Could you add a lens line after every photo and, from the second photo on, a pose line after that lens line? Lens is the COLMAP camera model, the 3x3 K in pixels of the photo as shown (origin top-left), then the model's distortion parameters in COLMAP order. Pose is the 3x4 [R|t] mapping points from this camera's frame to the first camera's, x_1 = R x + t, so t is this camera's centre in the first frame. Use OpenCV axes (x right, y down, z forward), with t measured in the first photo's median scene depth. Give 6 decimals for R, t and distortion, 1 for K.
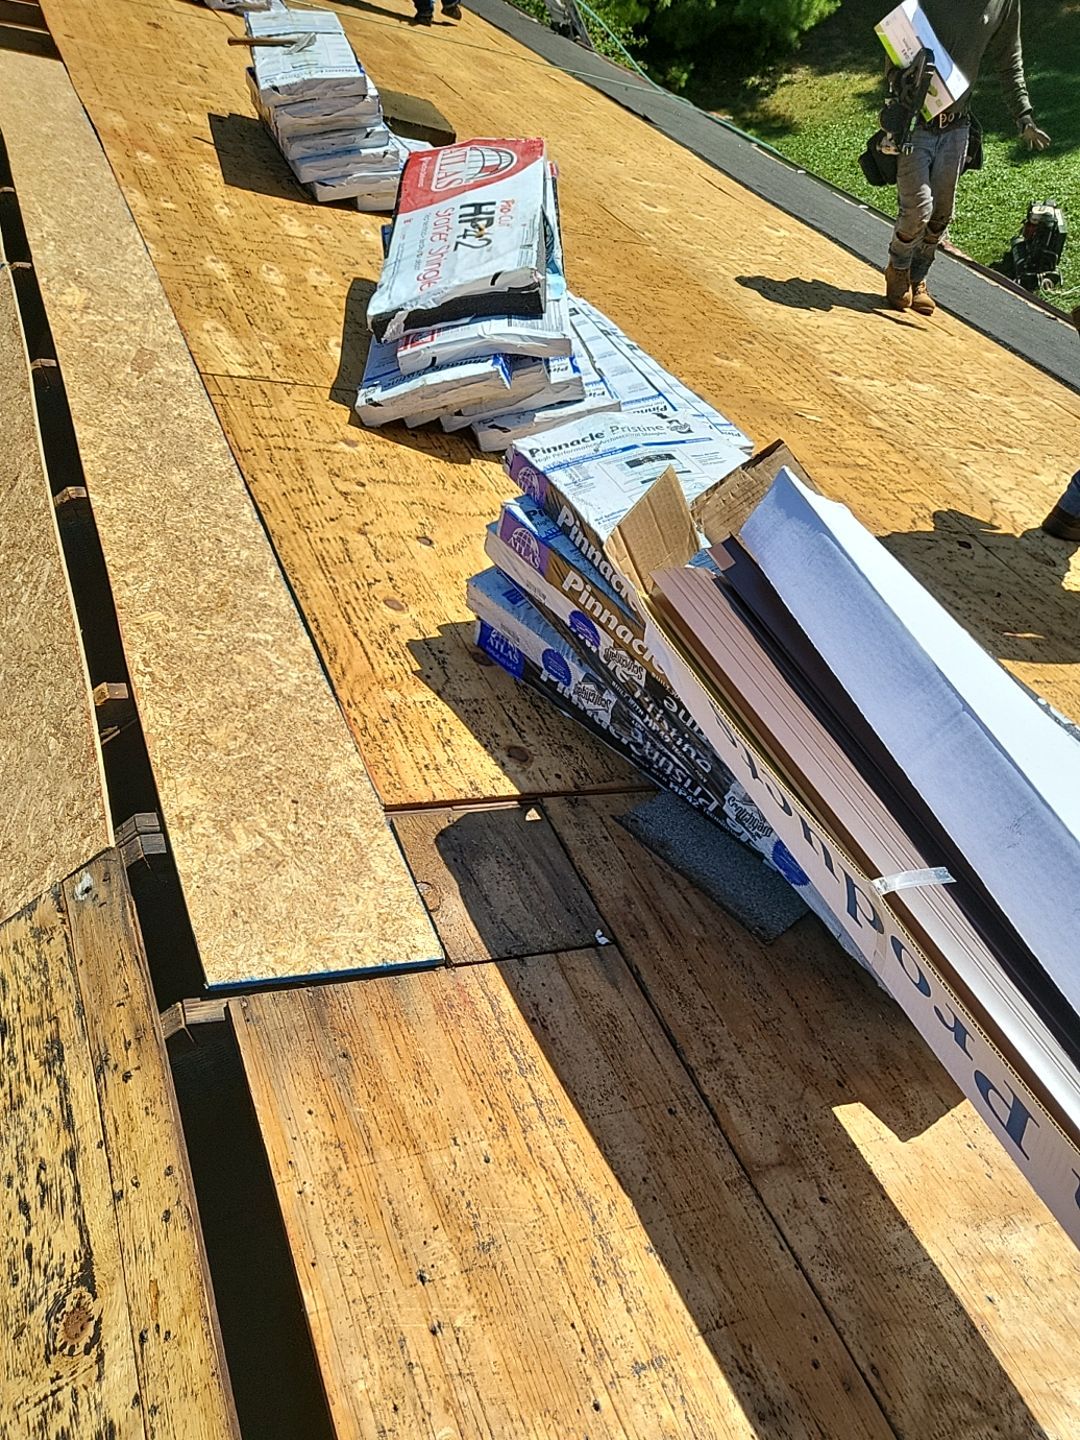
lens RADIAL K [[1073.1, 0, 540.0], [0, 1073.1, 720.0], [0, 0, 1]] dist [-0.045665, 0.076025]
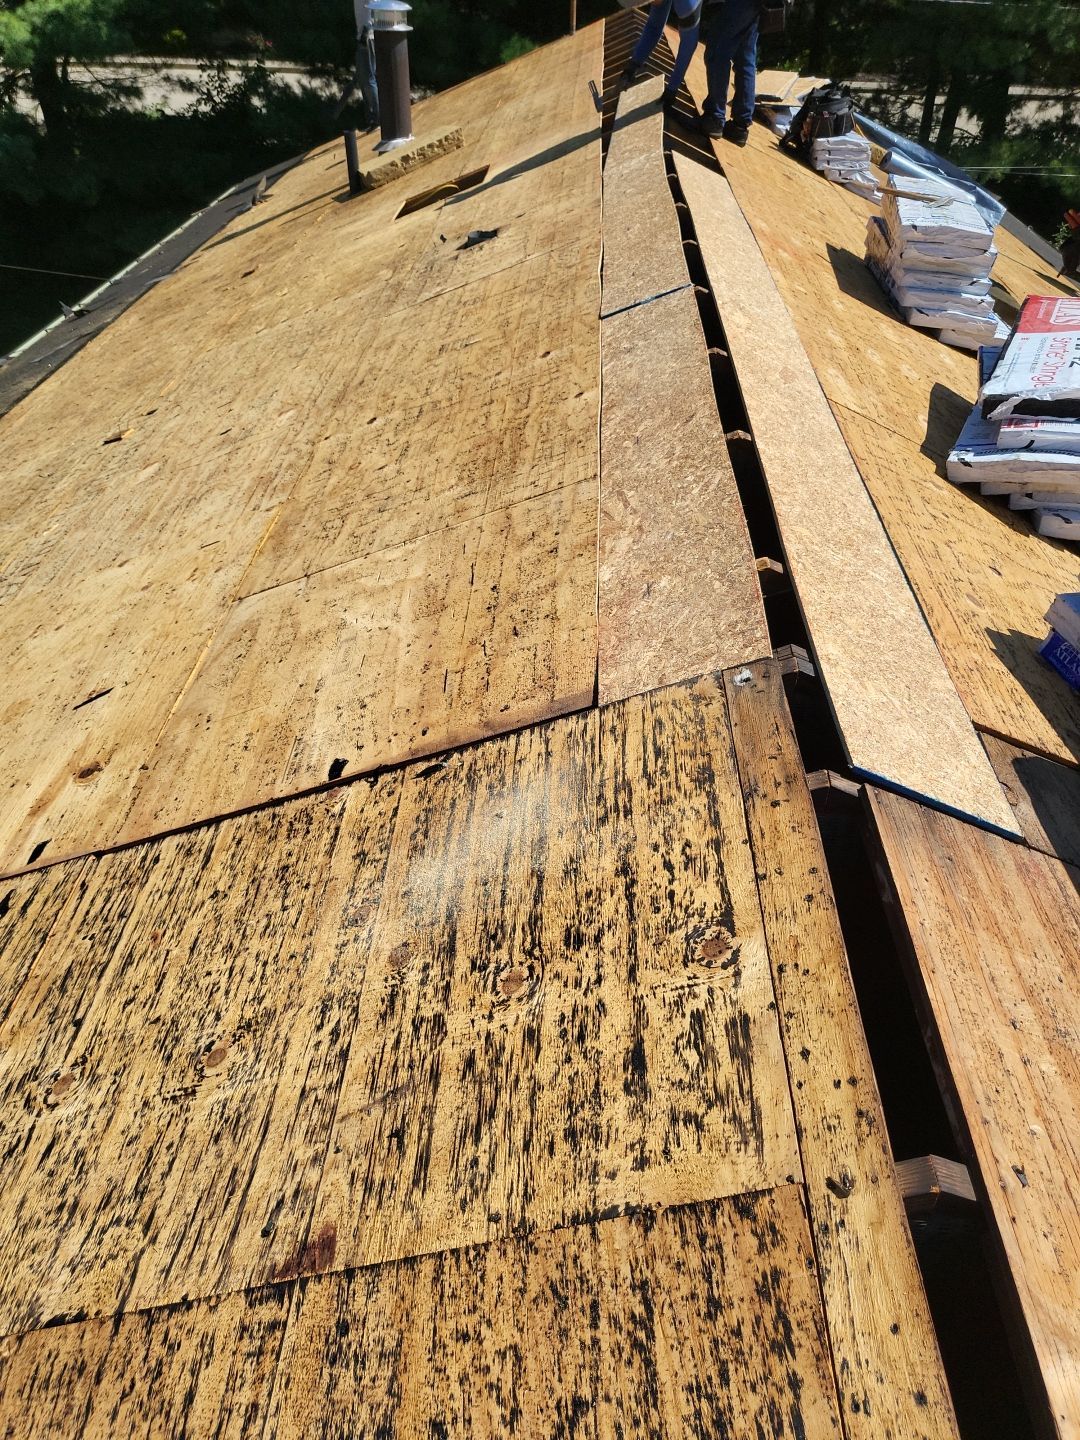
lens RADIAL K [[1033.0, 0, 586.9], [0, 1033.0, 723.7], [0, 0, 1]] dist [-0.037354, 0.069481]
pose [[0.909757, 0.344244, -0.232033, -0.317294], [-0.373797, 0.922415, -0.097093, 0.413508], [0.180607, 0.175064, 0.967850, -0.182532]]
